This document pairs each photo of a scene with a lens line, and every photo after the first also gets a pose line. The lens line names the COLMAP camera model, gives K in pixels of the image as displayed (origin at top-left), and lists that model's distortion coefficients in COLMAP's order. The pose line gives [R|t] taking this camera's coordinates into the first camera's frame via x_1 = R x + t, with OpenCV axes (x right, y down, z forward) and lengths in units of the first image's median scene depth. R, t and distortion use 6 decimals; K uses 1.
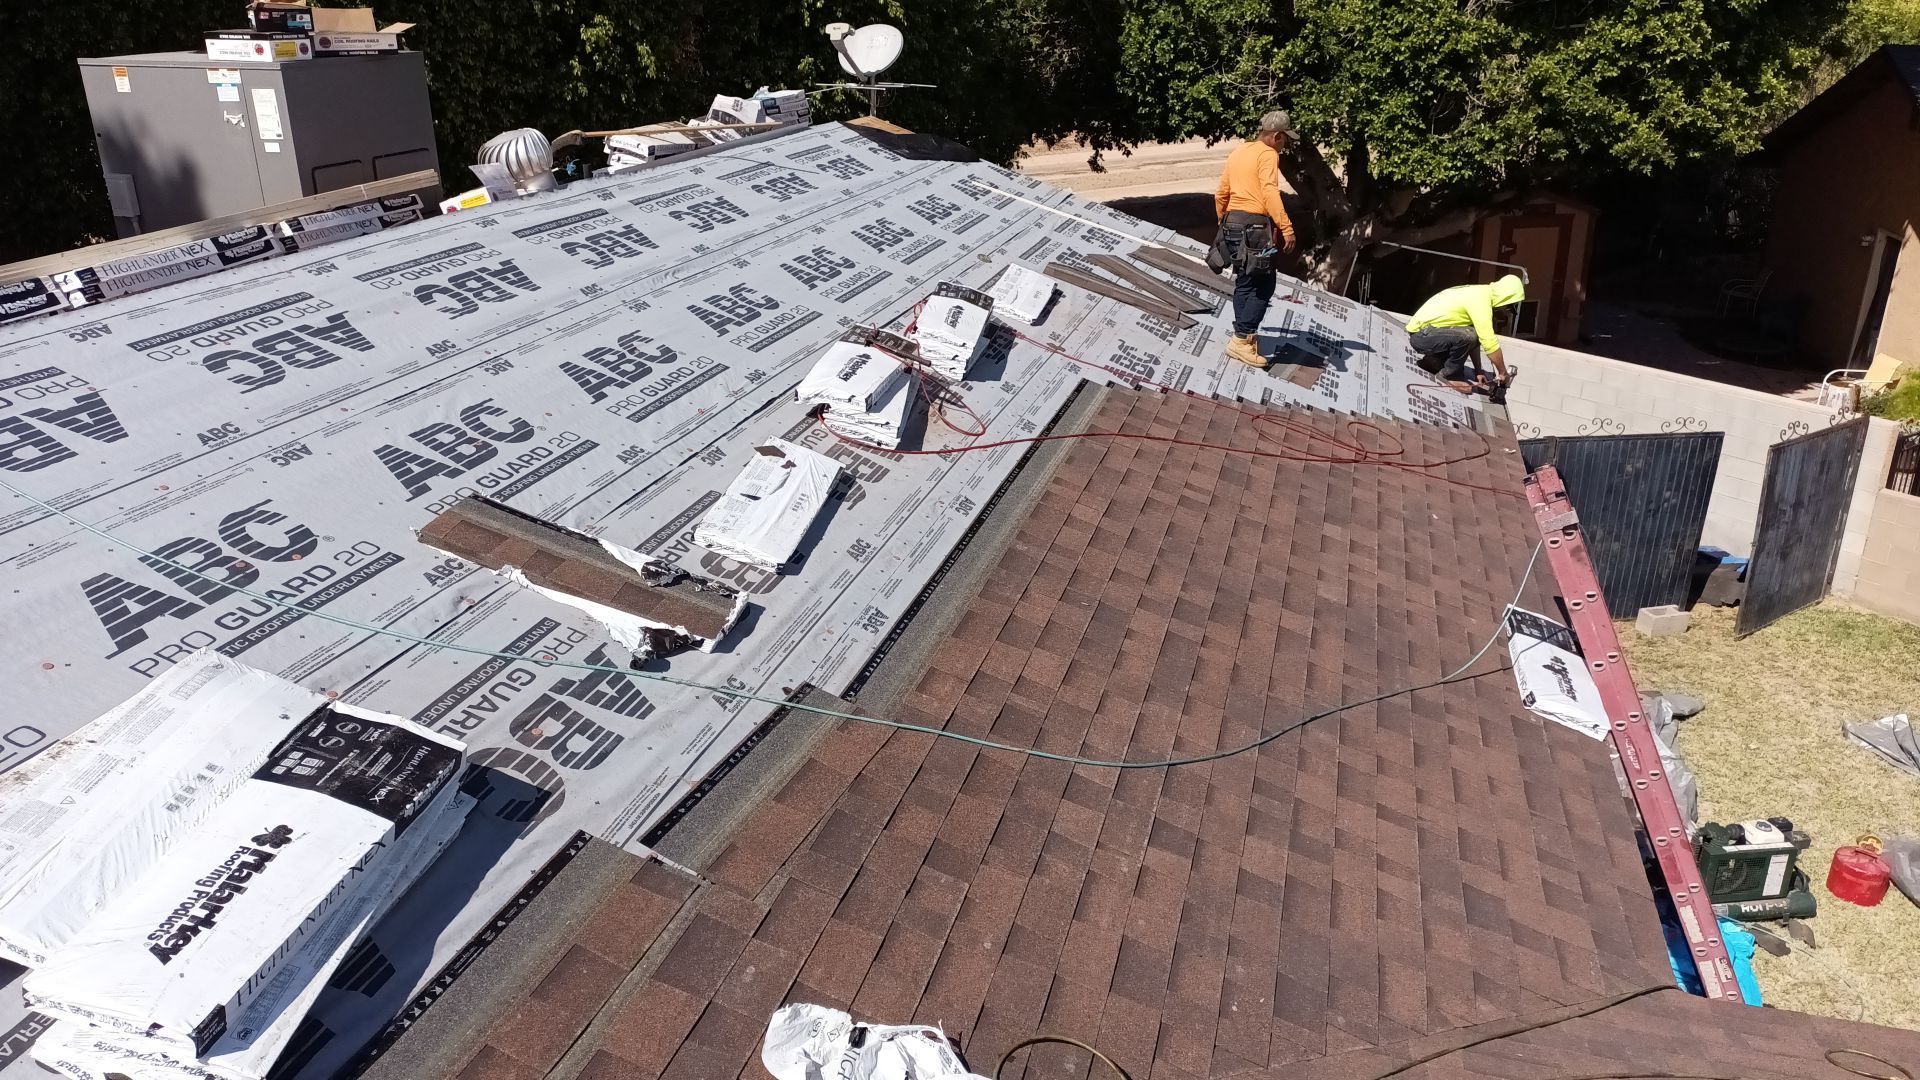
lens RADIAL K [[1423.4, 0, 950.1], [0, 1423.4, 541.5], [0, 0, 1]] dist [0.087414, -0.098473]
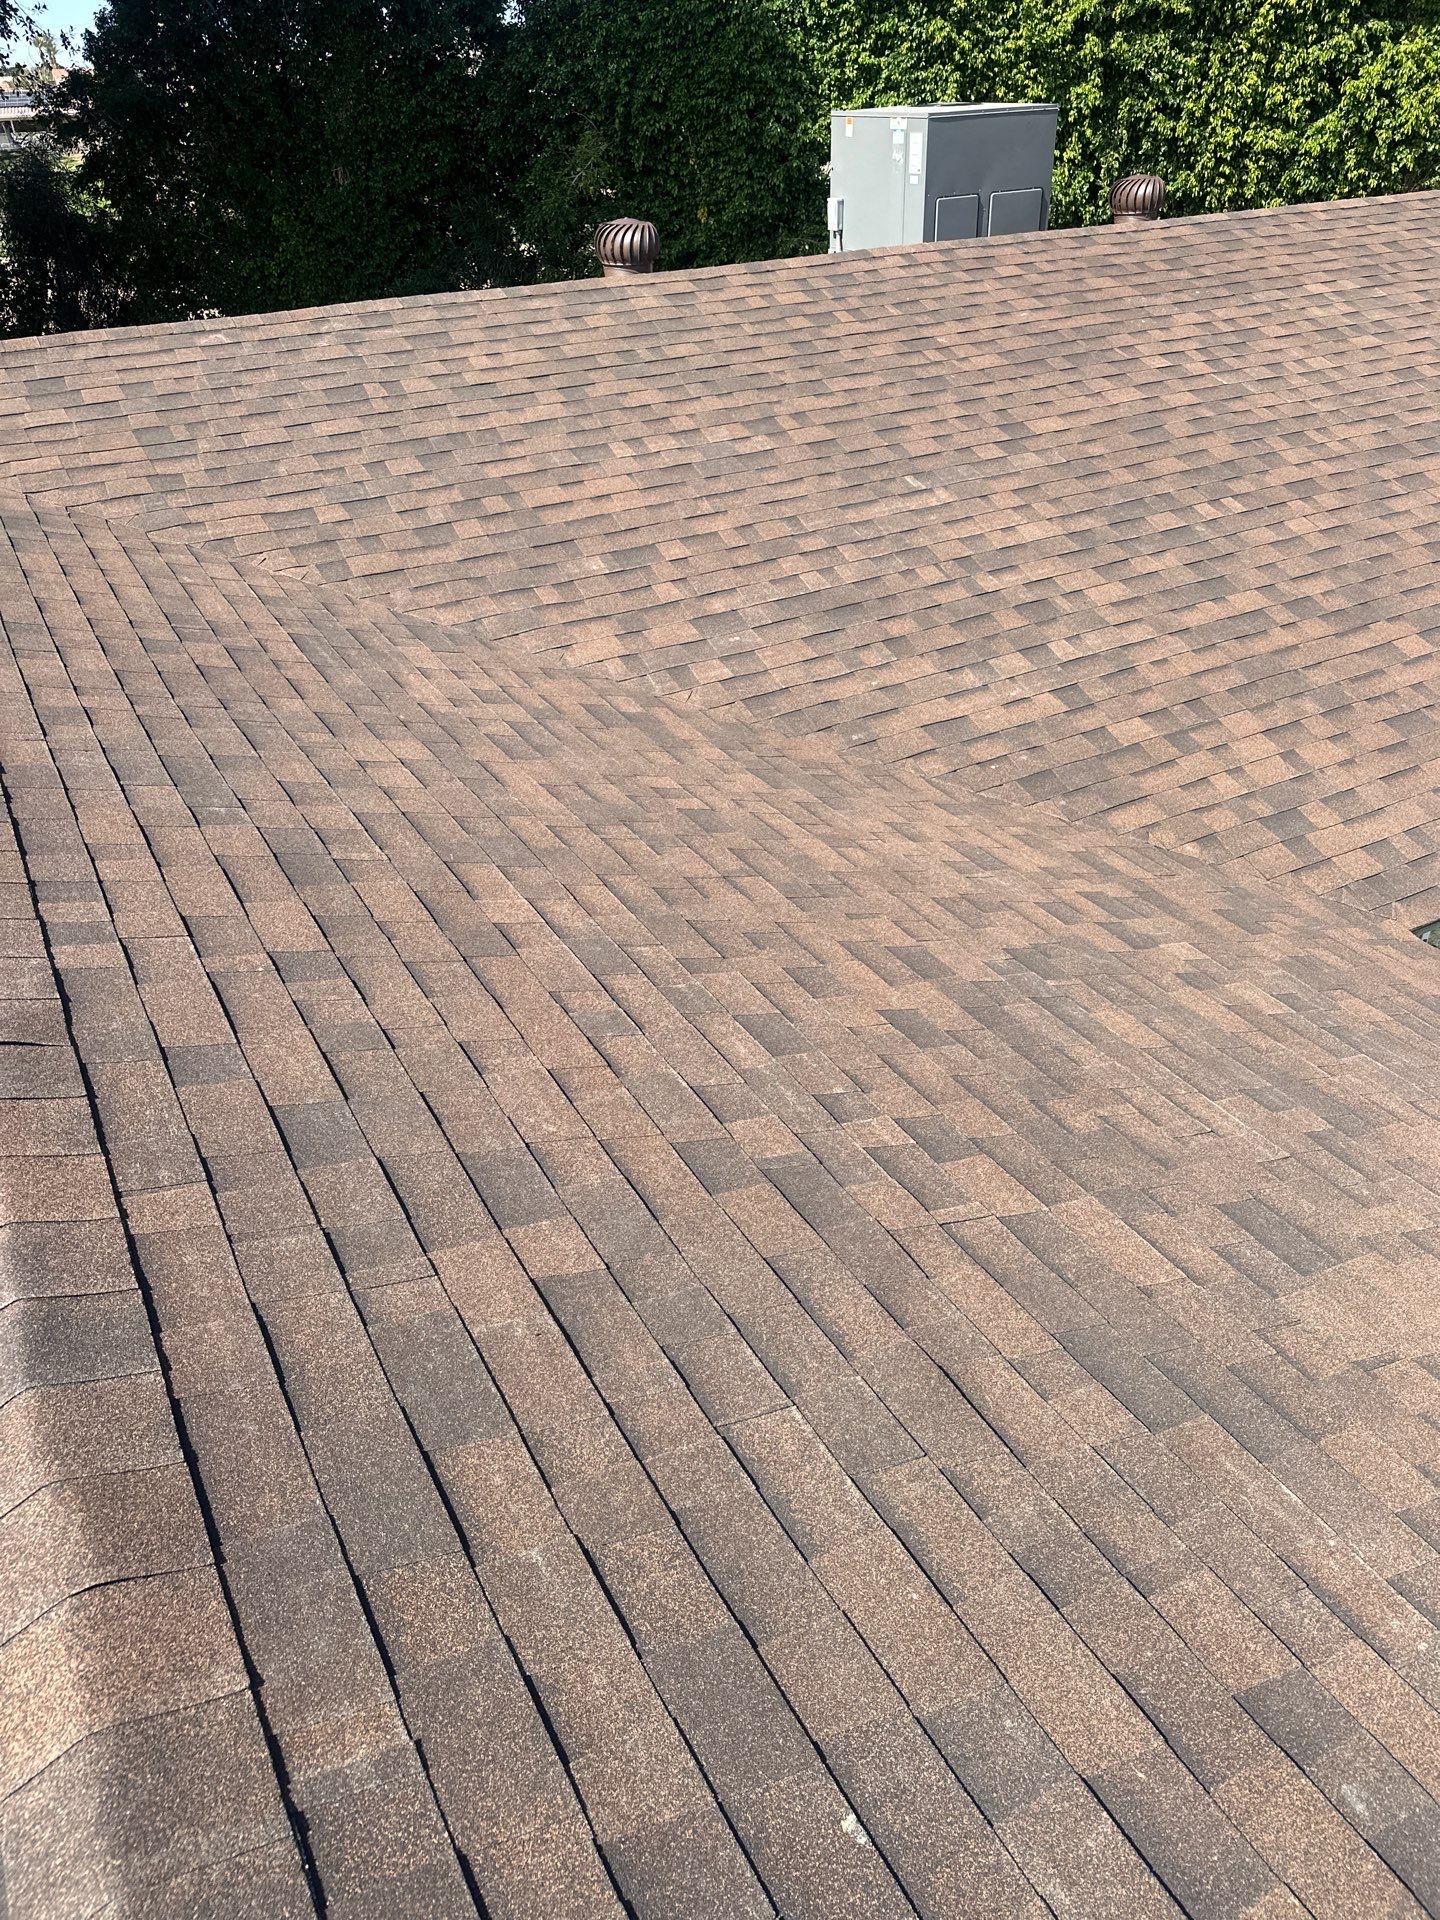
lens RADIAL K [[1398.4, 0, 725.4], [0, 1398.4, 930.3], [0, 0, 1]] dist [0.048229, -0.037625]
pose [[0.711638, 0.355324, -0.606067, 0.620883], [-0.230396, 0.932997, 0.276467, 0.084176], [0.663694, -0.057109, 0.745821, -0.224383]]
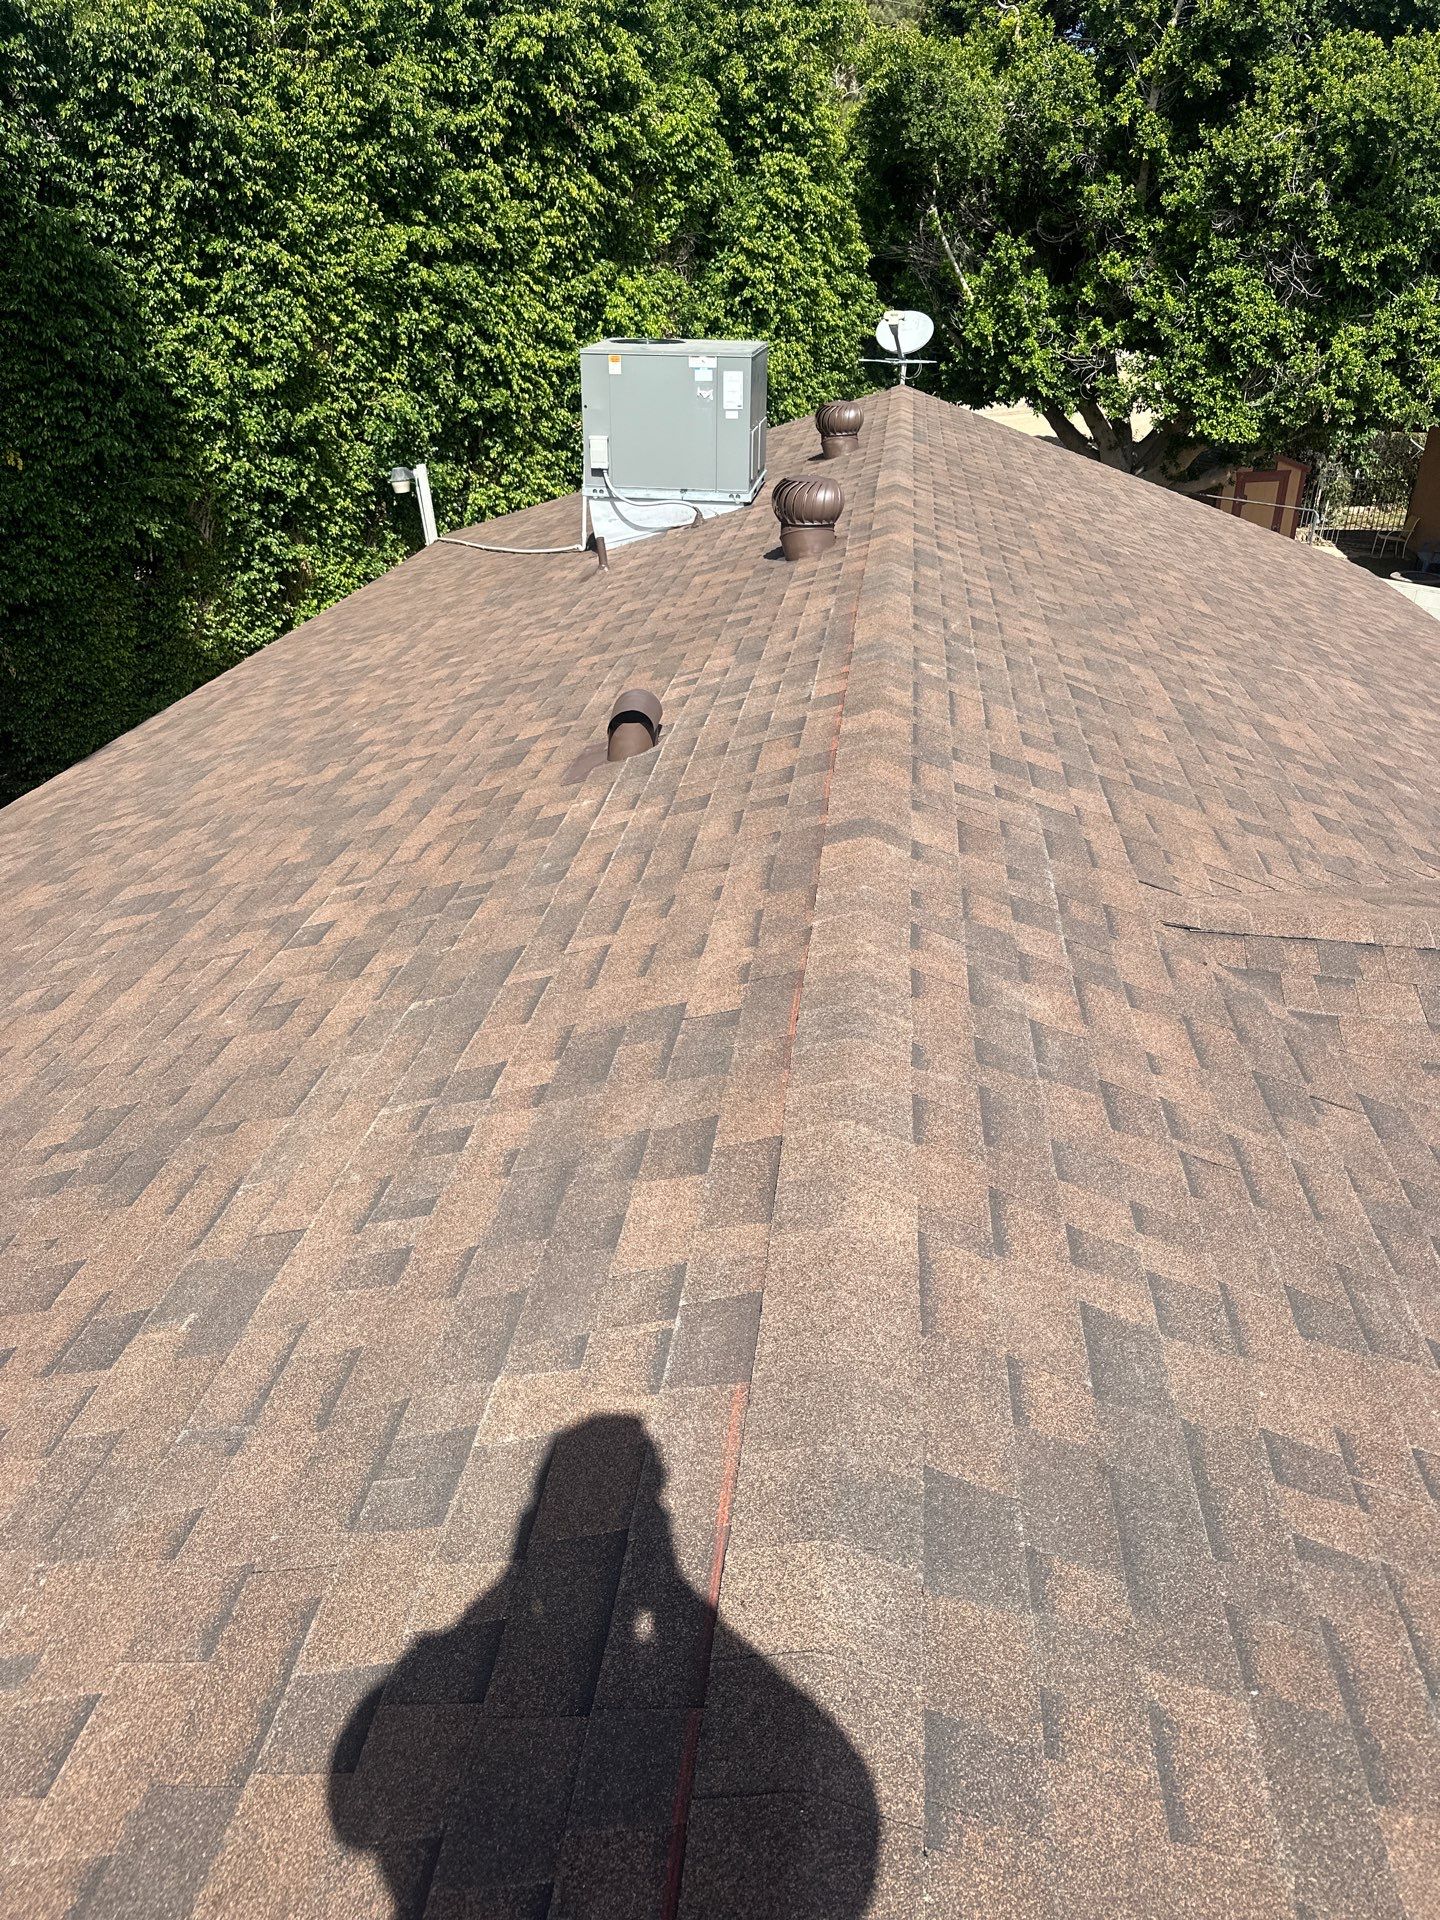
lens RADIAL K [[1365.2, 0, 735.5], [0, 1365.2, 977.0], [0, 0, 1]] dist [0.053481, -0.070756]
pose [[0.987095, -0.061826, 0.147718, -0.880356], [0.043725, 0.991469, 0.122791, 0.134002], [-0.154049, -0.114747, 0.981378, -0.475245]]
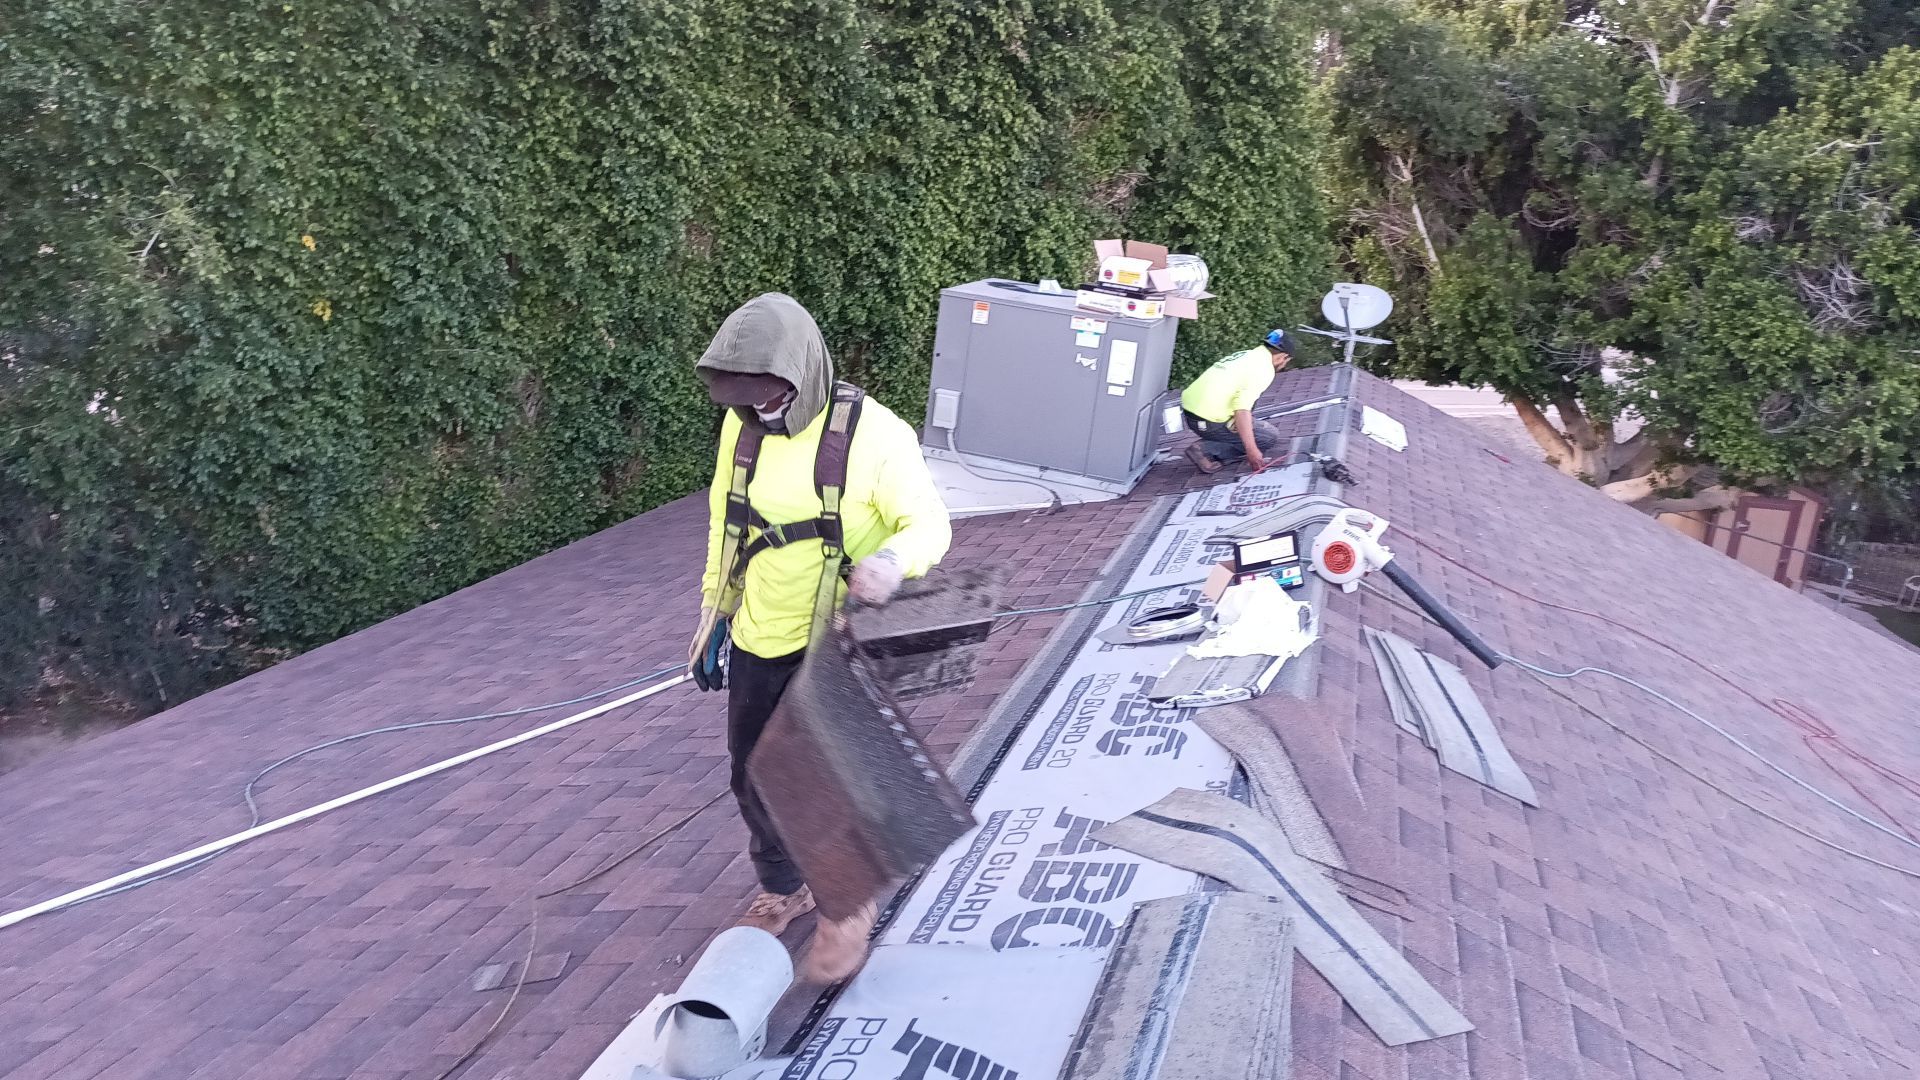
lens RADIAL K [[1423.4, 0, 950.1], [0, 1423.4, 541.5], [0, 0, 1]] dist [0.087414, -0.098473]
pose [[0.991348, 0.129701, 0.020166, -0.760478], [-0.126934, 0.986415, -0.104272, -0.034962], [-0.033417, 0.100810, 0.994344, -0.091983]]
